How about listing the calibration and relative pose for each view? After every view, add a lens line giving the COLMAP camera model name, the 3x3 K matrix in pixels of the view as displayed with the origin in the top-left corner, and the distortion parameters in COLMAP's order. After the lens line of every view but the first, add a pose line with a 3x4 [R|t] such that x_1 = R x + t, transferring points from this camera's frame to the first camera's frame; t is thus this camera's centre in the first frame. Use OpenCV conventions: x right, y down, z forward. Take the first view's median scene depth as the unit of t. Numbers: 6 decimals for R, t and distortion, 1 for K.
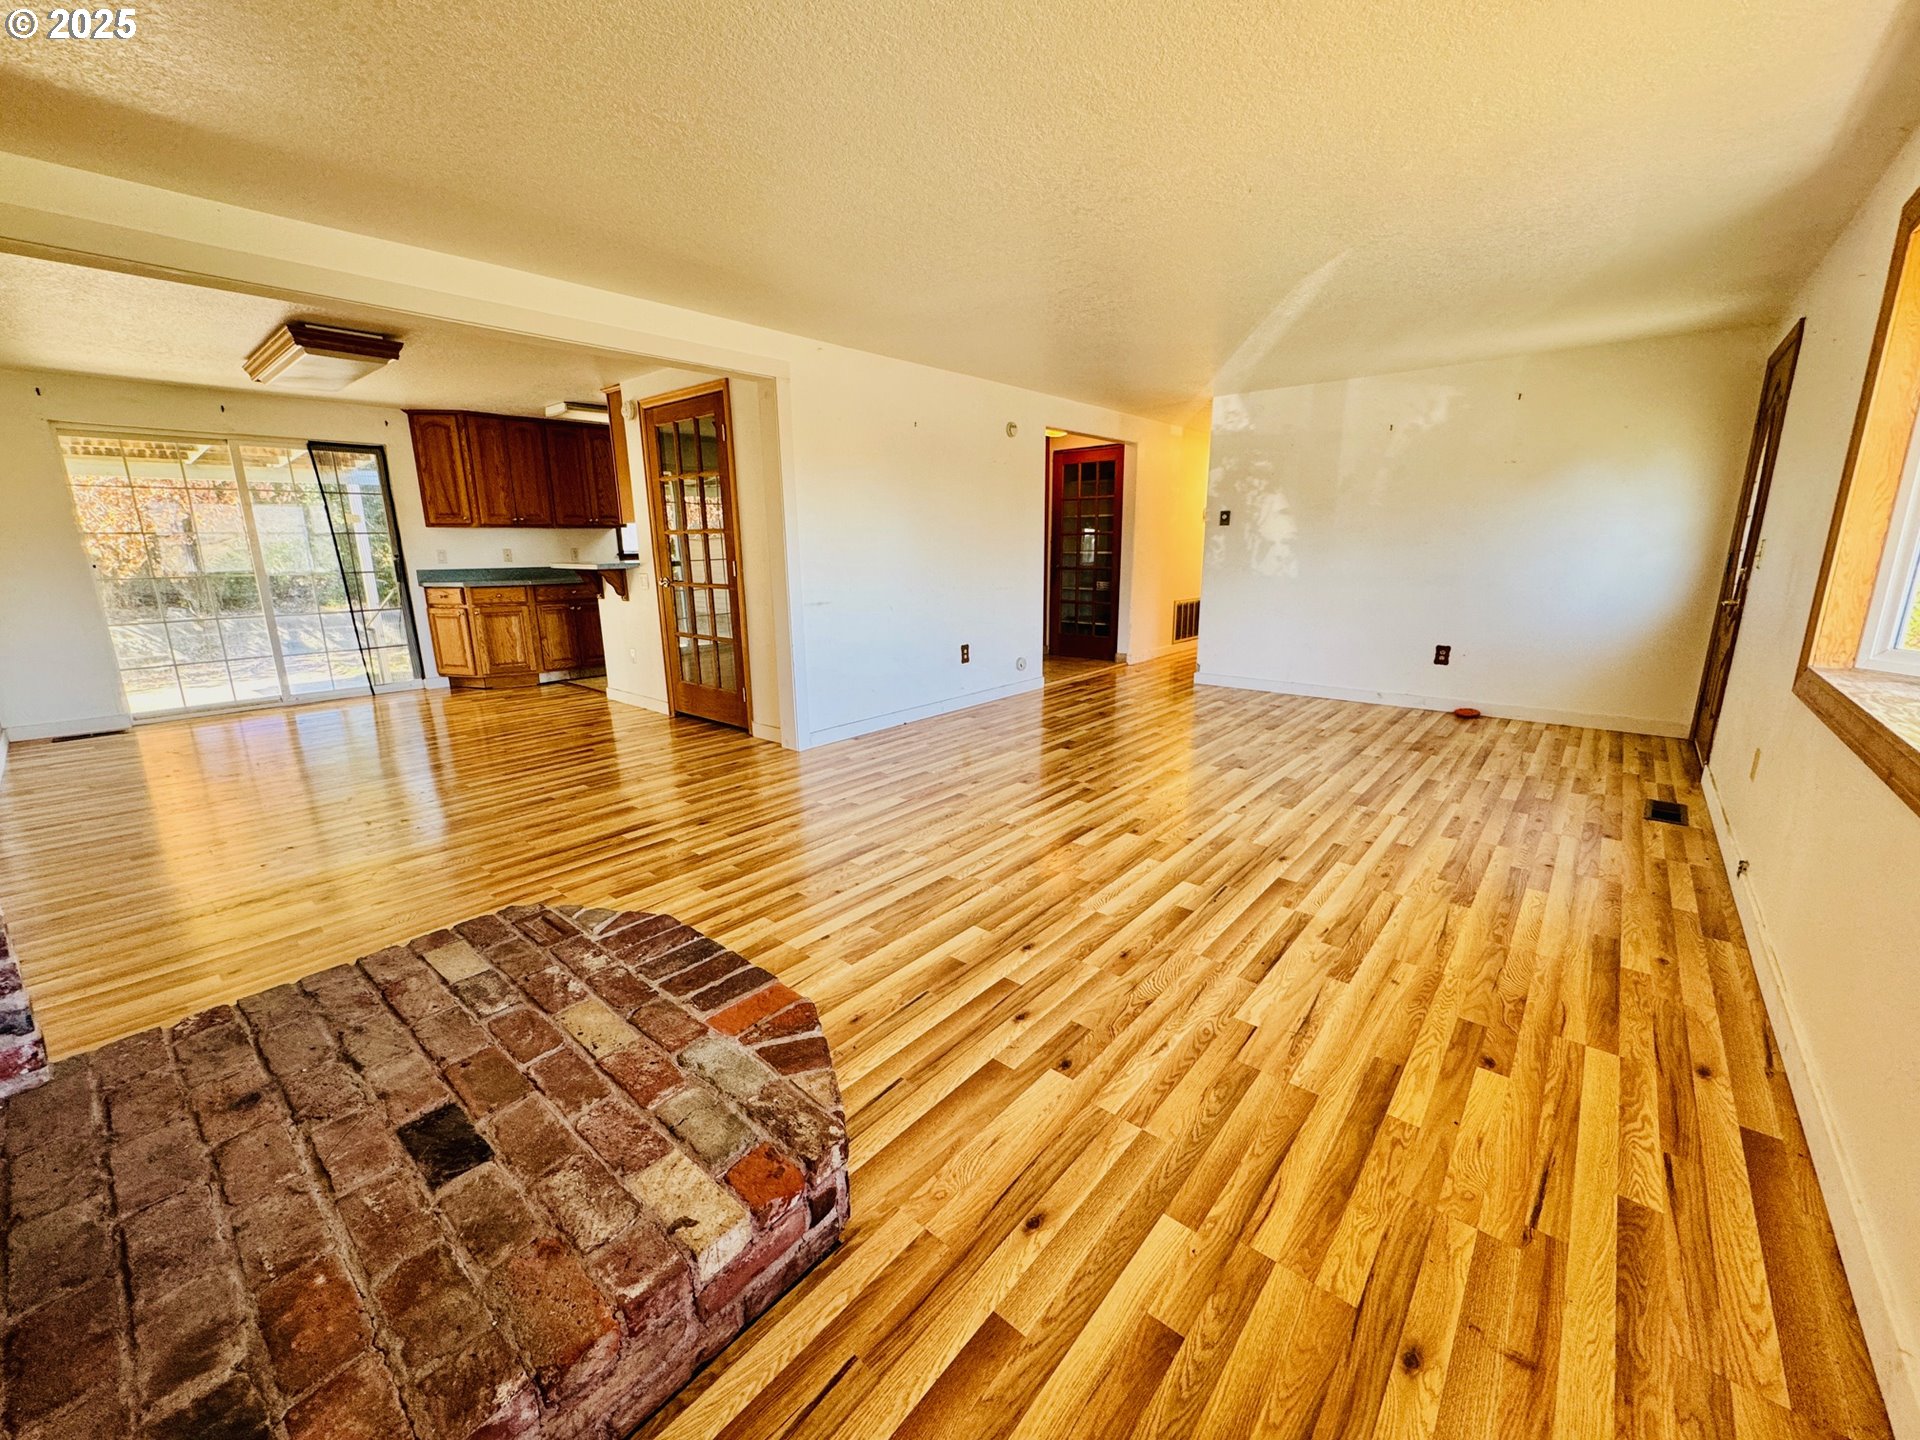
lens RADIAL K [[763.6, 0, 958.7], [0, 763.6, 719.7], [0, 0, 1]] dist [-0.002010, 0.000516]
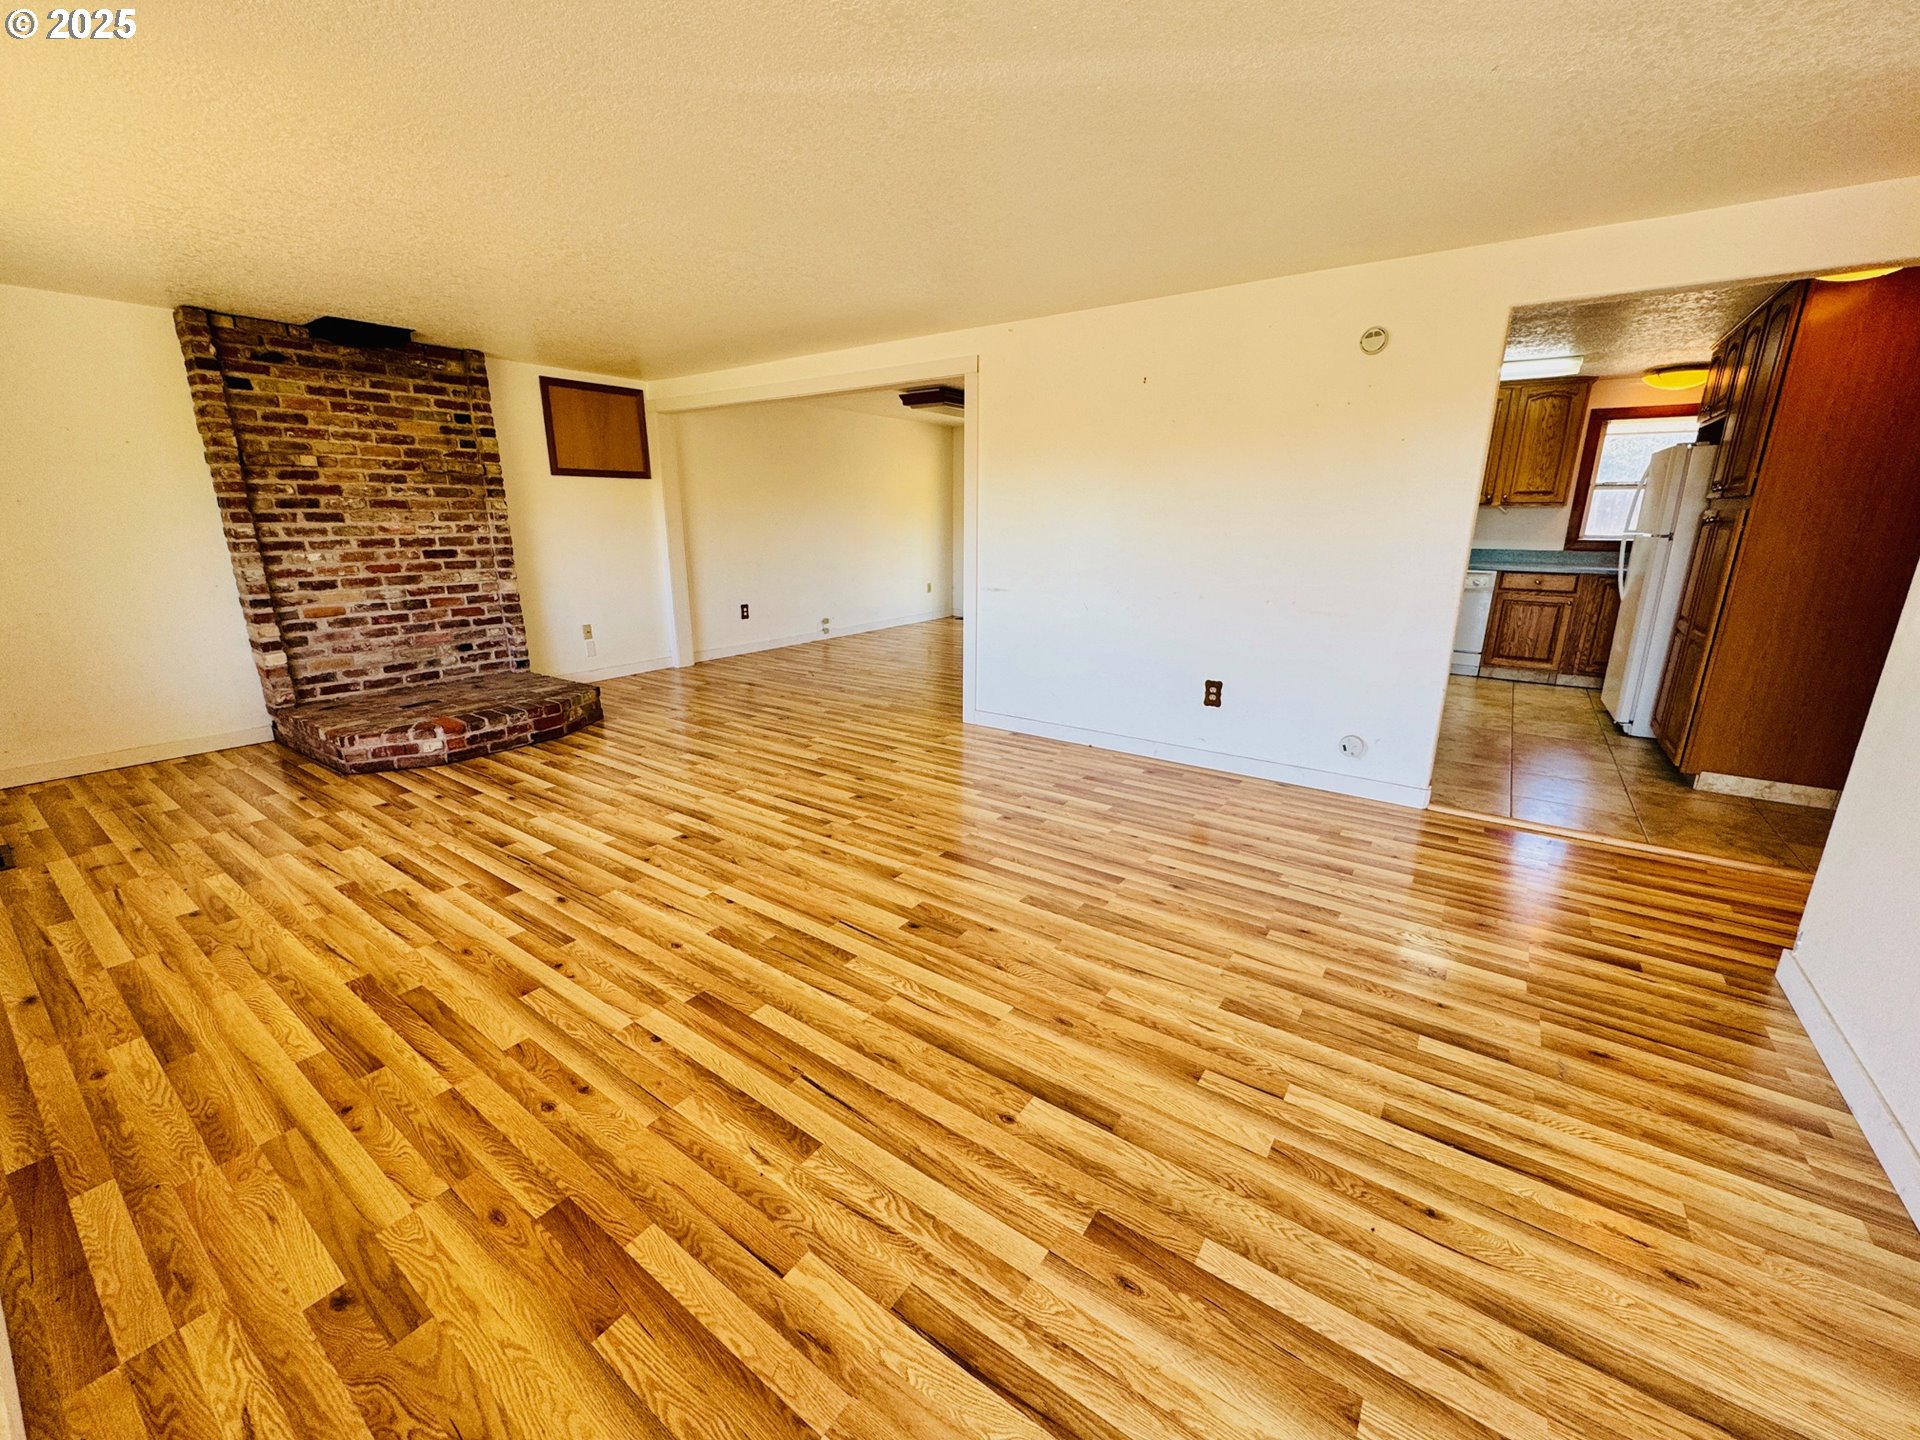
lens RADIAL K [[763.6, 0, 955.2], [0, 763.6, 725.9], [0, 0, 1]] dist [-0.002010, 0.000516]
pose [[0.085905, 0.278280, -0.956651, 1.406309], [-0.229635, 0.939878, 0.252780, -0.381068], [0.969478, 0.197966, 0.144643, 1.421074]]
